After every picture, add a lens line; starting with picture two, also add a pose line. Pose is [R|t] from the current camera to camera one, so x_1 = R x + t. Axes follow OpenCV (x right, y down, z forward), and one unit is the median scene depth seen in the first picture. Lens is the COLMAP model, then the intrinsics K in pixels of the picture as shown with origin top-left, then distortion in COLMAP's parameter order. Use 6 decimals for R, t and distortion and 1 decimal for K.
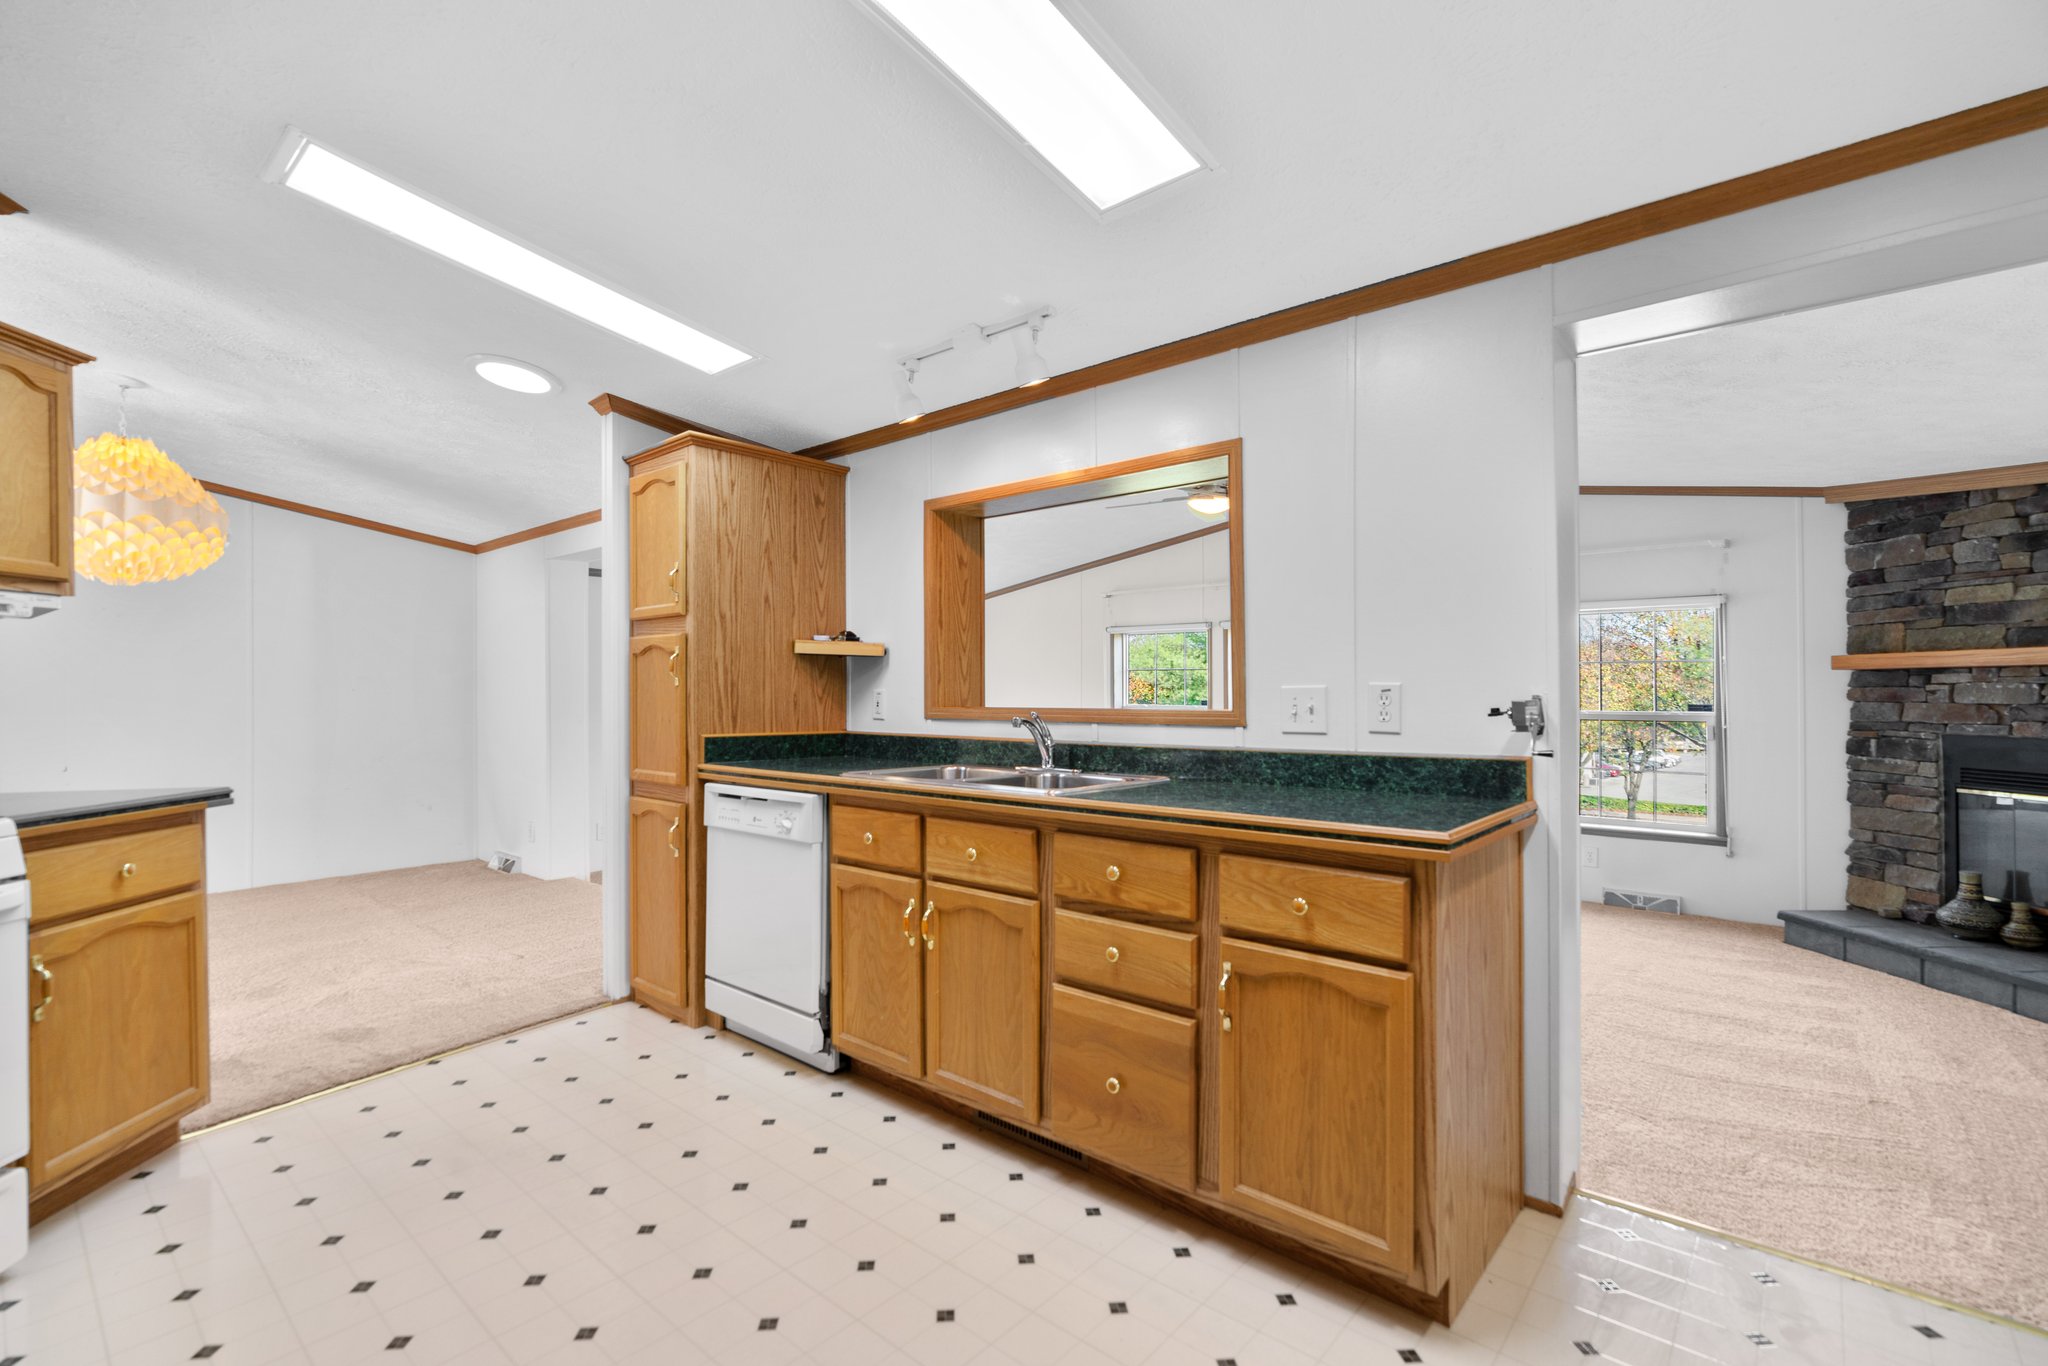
lens RADIAL K [[918.6, 0, 1016.4], [0, 918.6, 683.4], [0, 0, 1]] dist [-0.008143, 0.002820]
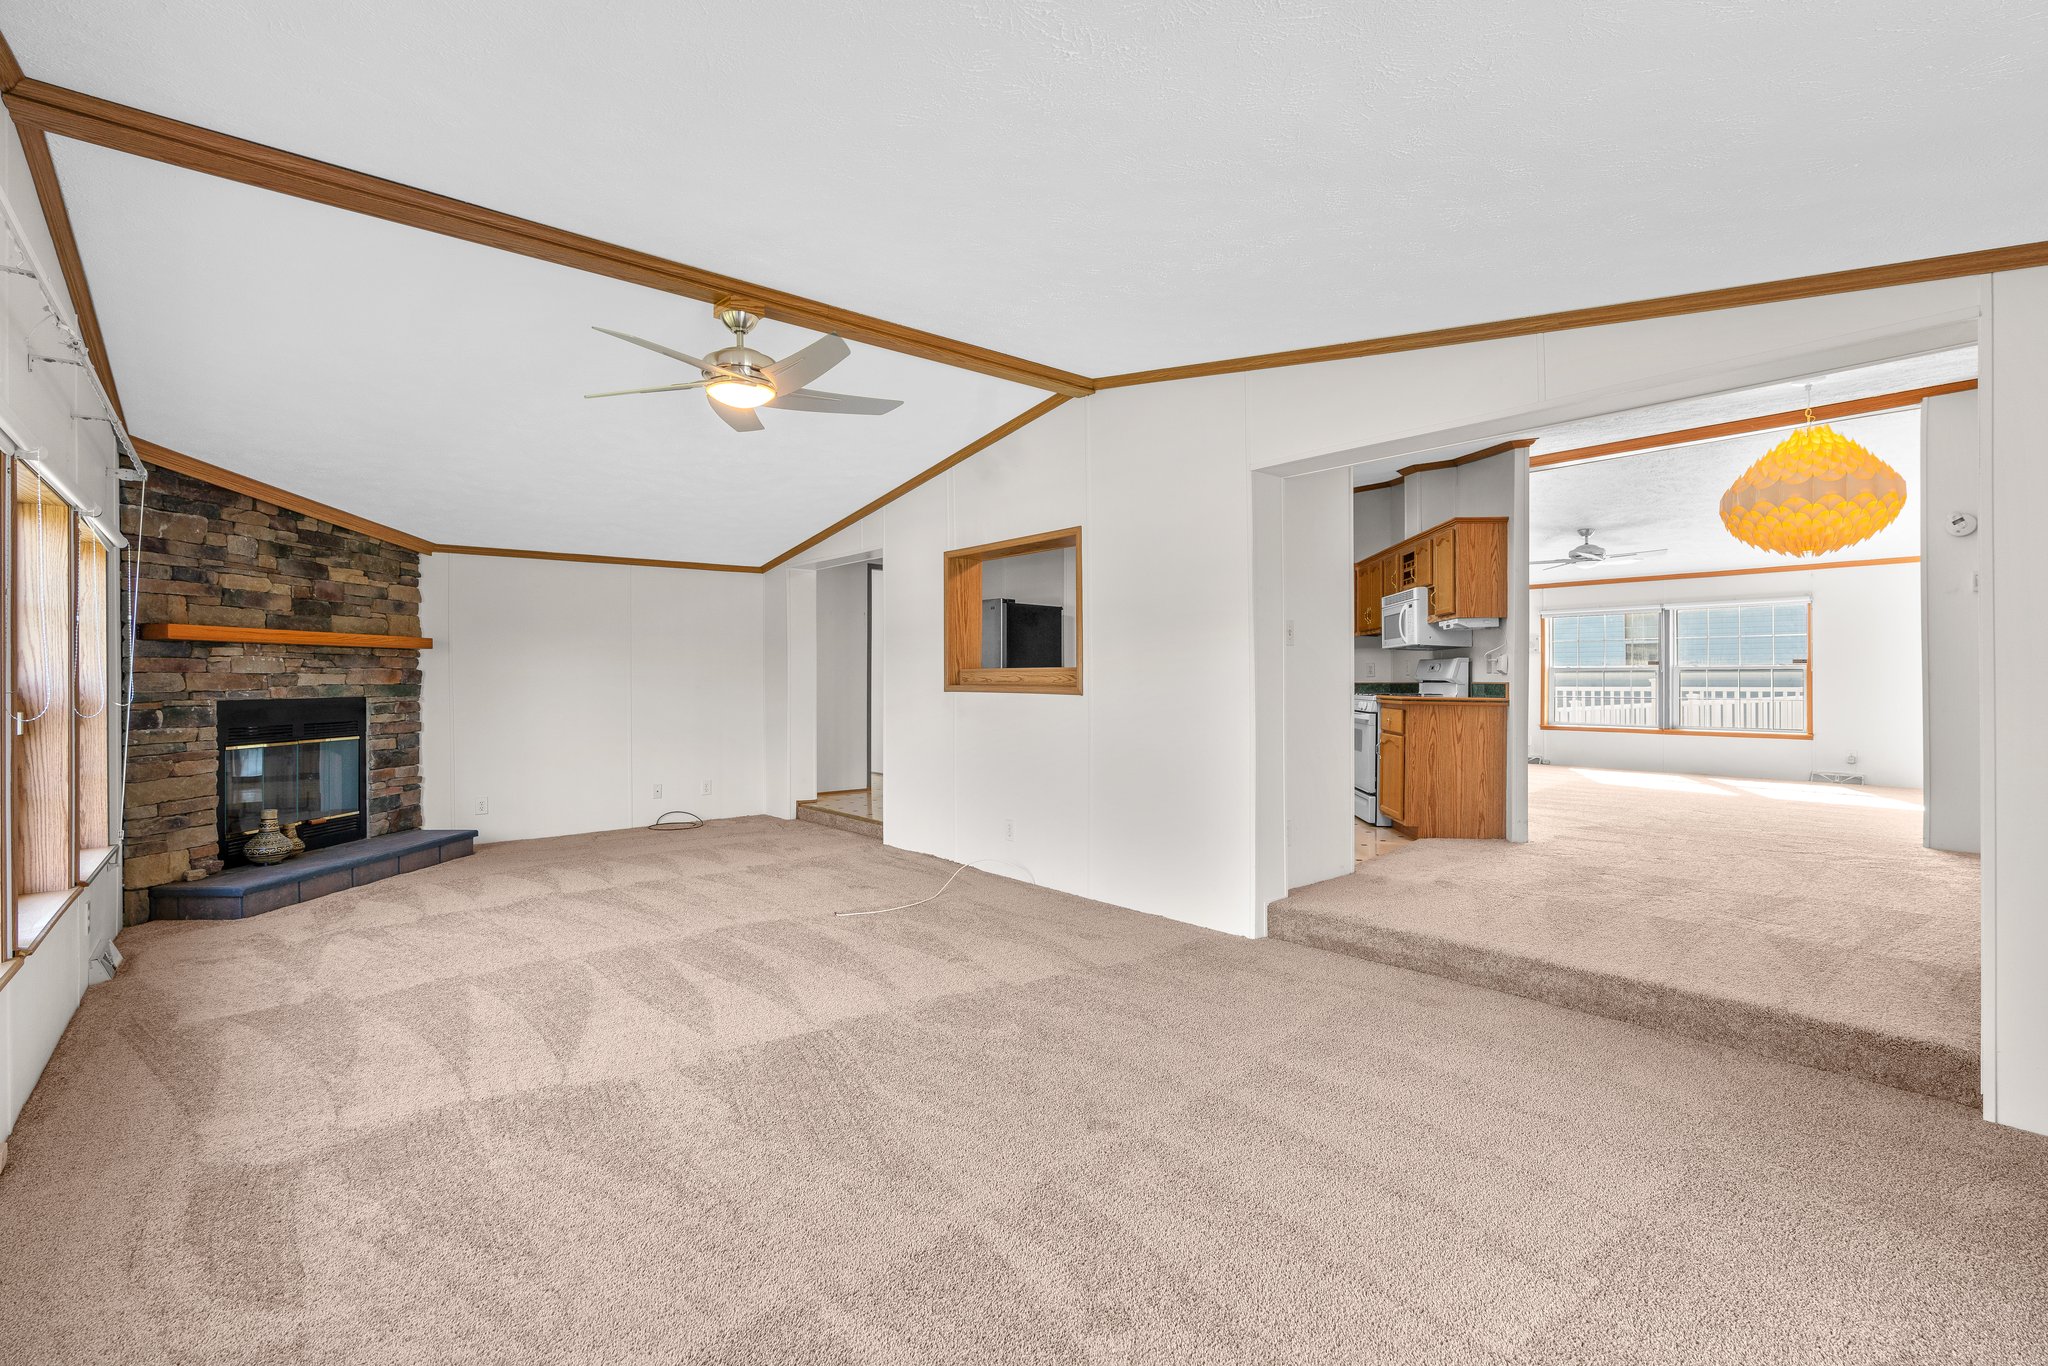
lens RADIAL K [[918.6, 0, 1018.5], [0, 918.6, 679.4], [0, 0, 1]] dist [-0.008143, 0.002820]
pose [[-0.987405, 0.007736, 0.158022, -0.148325], [0.006569, 0.999947, -0.007906, 0.047826], [-0.158074, -0.006768, -0.987404, 2.086301]]
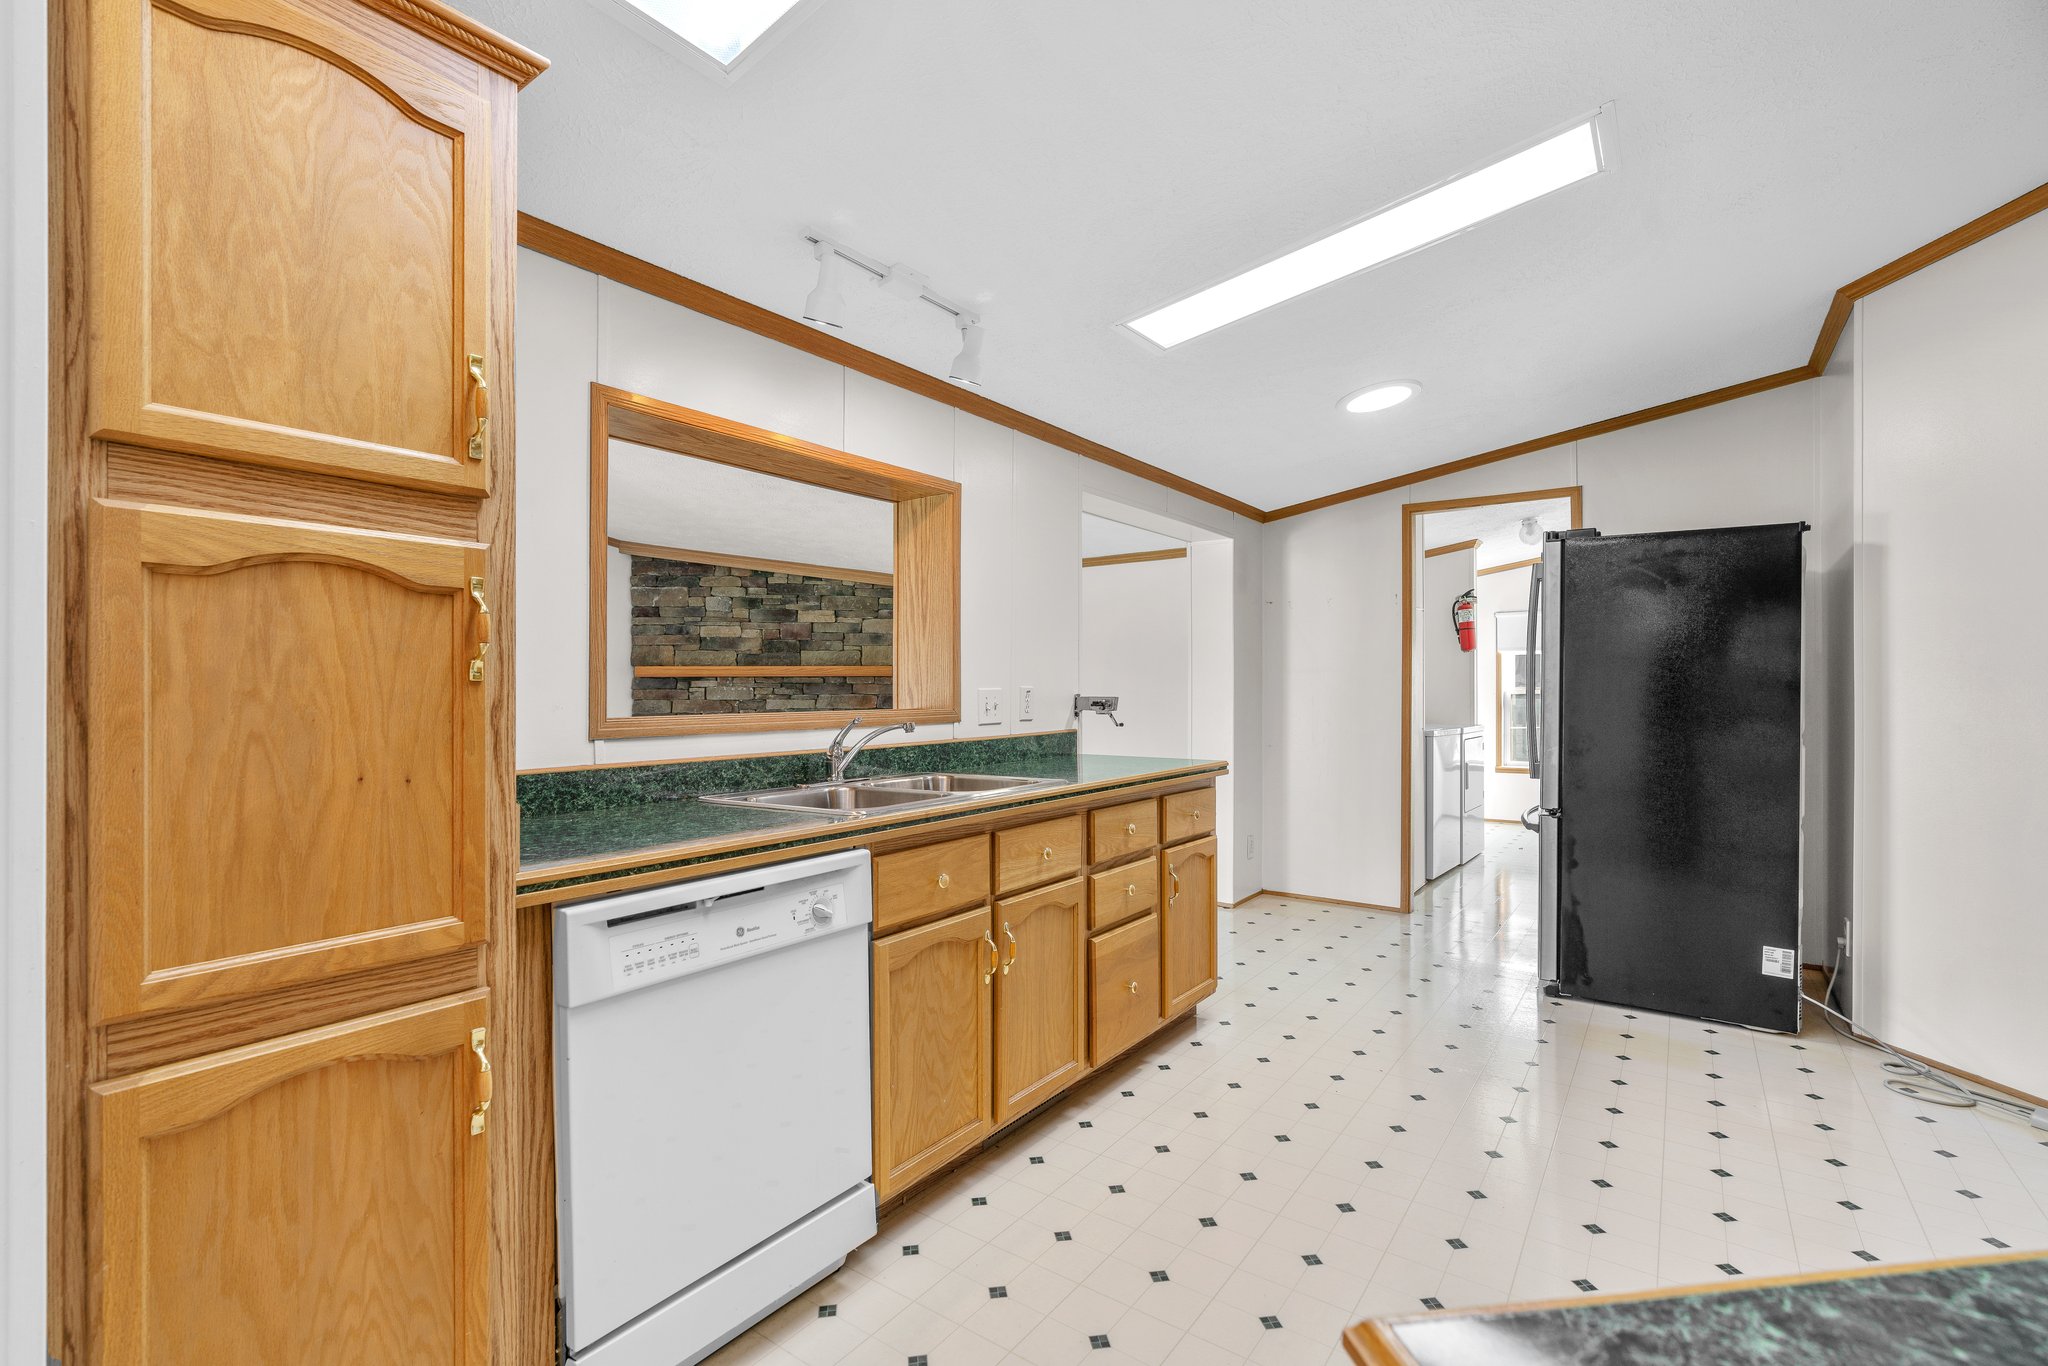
lens RADIAL K [[918.6, 0, 1013.4], [0, 918.6, 682.7], [0, 0, 1]] dist [-0.008143, 0.002820]
pose [[-0.080487, 0.008508, 0.996719, -0.601266], [-0.005595, 0.999944, -0.008988, 0.003979], [-0.996740, -0.006300, -0.080435, 0.635639]]
